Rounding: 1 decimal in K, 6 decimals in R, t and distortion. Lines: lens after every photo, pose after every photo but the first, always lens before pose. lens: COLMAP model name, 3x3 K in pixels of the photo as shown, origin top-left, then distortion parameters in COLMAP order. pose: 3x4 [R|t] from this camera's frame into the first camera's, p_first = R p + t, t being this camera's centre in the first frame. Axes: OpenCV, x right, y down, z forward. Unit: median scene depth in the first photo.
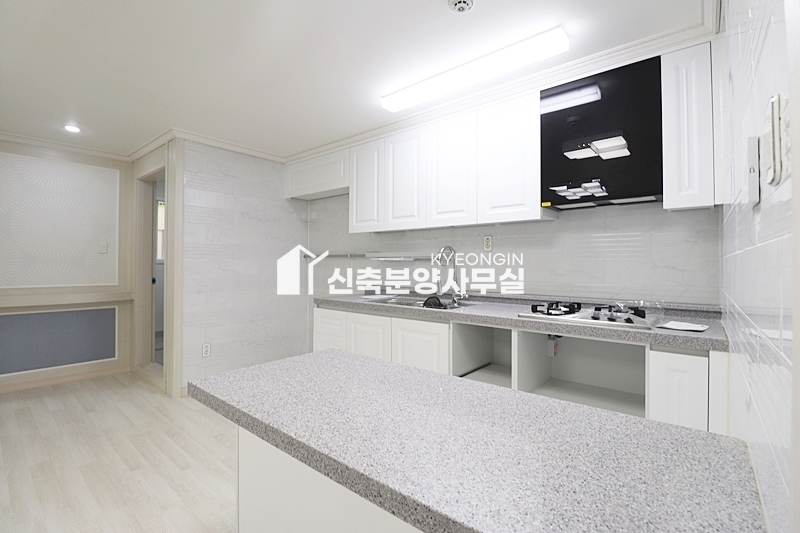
lens RADIAL K [[368.4, 0, 401.2], [0, 368.4, 259.8], [0, 0, 1]] dist [-0.010275, -0.008917]
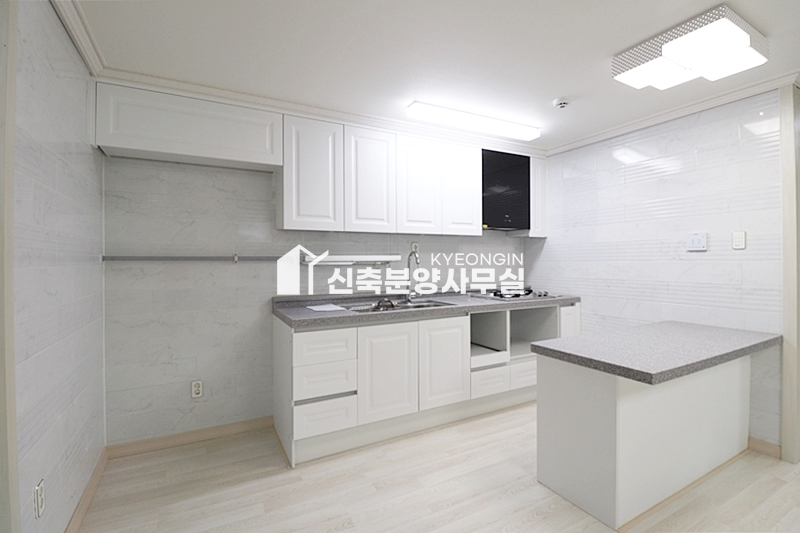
lens RADIAL K [[368.4, 0, 399.9], [0, 368.4, 261.2], [0, 0, 1]] dist [-0.010275, -0.008917]
pose [[0.373826, -0.005562, 0.927482, -0.884959], [-0.001603, 0.999977, 0.006643, -0.014414], [-0.927497, -0.003970, 0.373809, 0.595733]]
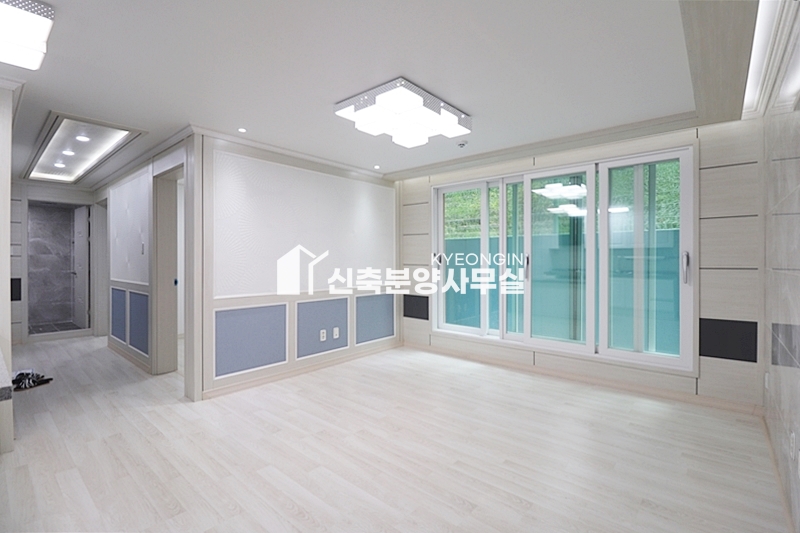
lens RADIAL K [[368.4, 0, 399.4], [0, 368.4, 261.8], [0, 0, 1]] dist [-0.010275, -0.008917]
pose [[-0.999853, -0.002356, 0.016992, -0.751658], [-0.002413, 0.999992, -0.003300, -0.003477], [-0.016984, -0.003341, -0.999850, 0.885715]]
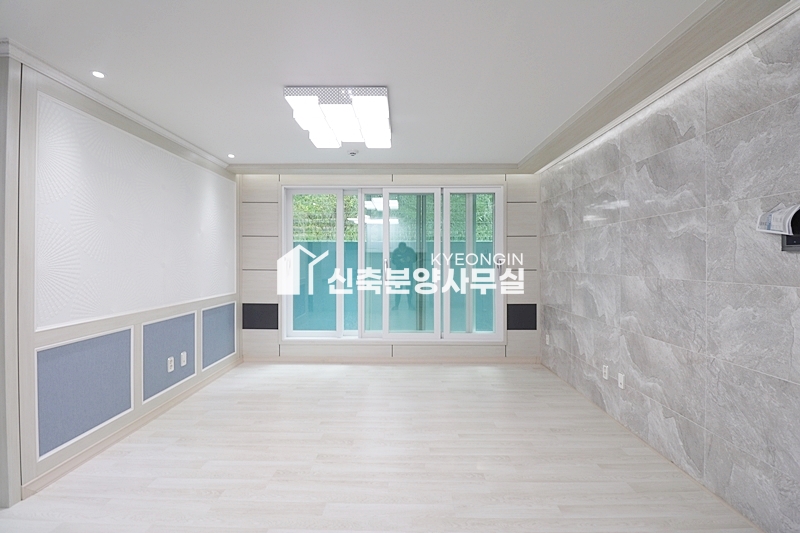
lens RADIAL K [[368.4, 0, 402.1], [0, 368.4, 259.6], [0, 0, 1]] dist [-0.010275, -0.008917]
pose [[-0.771671, -0.004808, -0.636004, -0.259613], [0.003089, 0.999931, -0.011307, -0.018623], [0.636014, -0.010690, -0.771603, 0.734155]]
